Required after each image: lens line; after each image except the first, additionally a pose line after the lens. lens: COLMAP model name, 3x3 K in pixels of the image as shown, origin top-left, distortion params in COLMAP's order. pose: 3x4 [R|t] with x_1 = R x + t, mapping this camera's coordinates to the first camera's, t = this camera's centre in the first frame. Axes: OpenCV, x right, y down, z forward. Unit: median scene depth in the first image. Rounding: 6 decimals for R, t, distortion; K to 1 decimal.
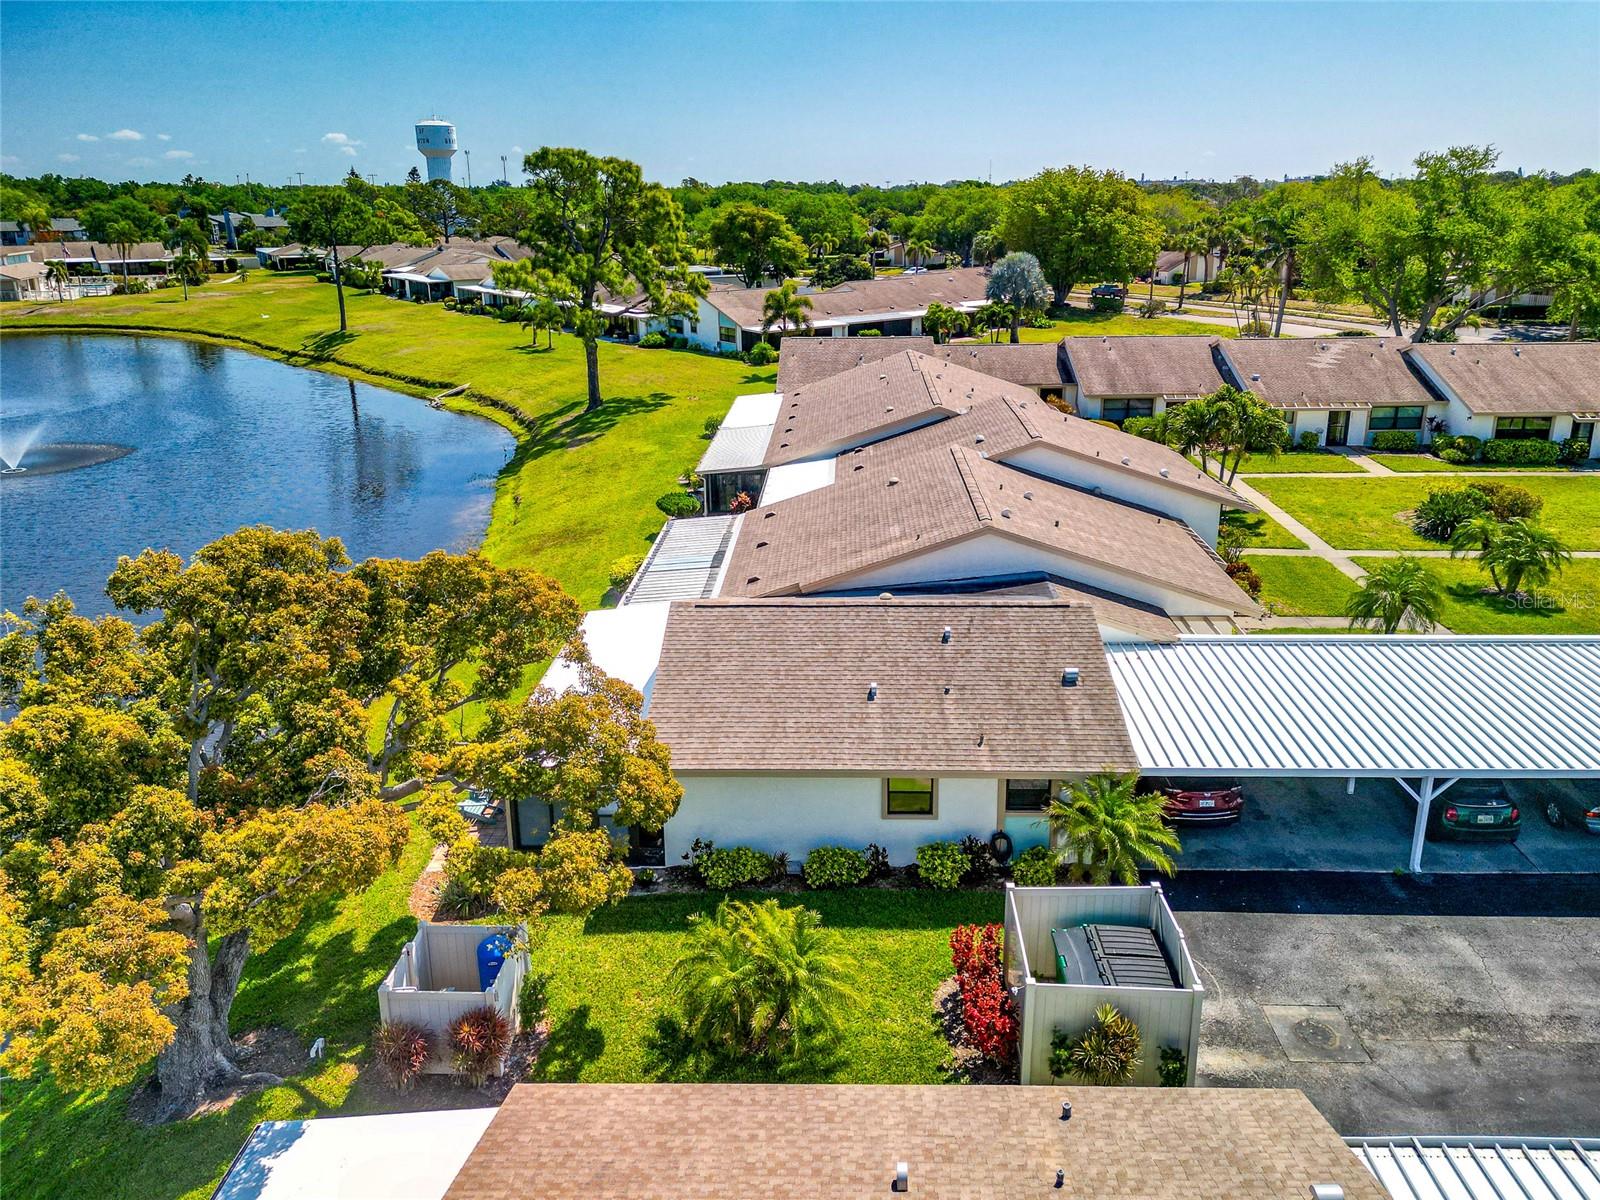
lens RADIAL K [[1155.6, 0, 845.6], [0, 1155.6, 520.5], [0, 0, 1]] dist [0.078515, -0.085494]
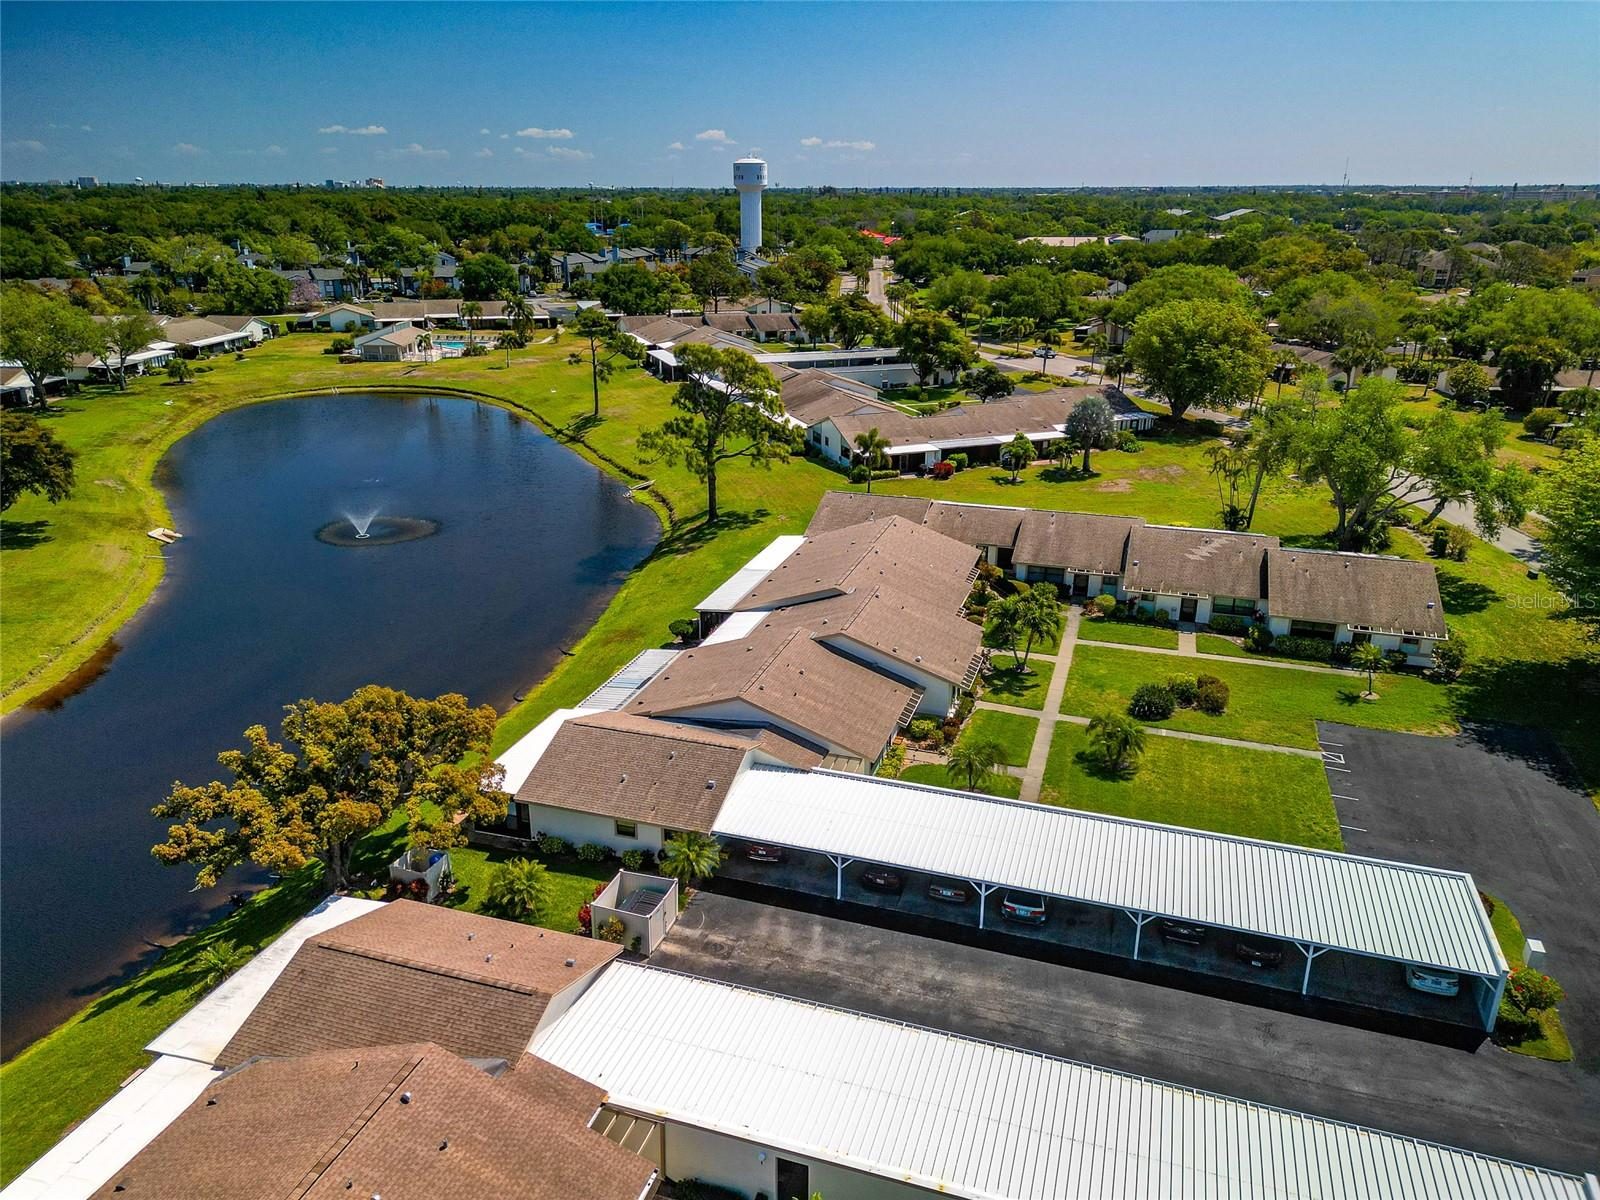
lens RADIAL K [[1123.0, 0, 800.0], [0, 1123.0, 600.0], [0, 0, 1]] dist [0.087302, -0.090301]
pose [[0.953816, 0.110558, -0.279307, 0.325790], [-0.090213, 0.992313, 0.084715, -0.144988], [0.286526, -0.055606, 0.956458, -0.340578]]
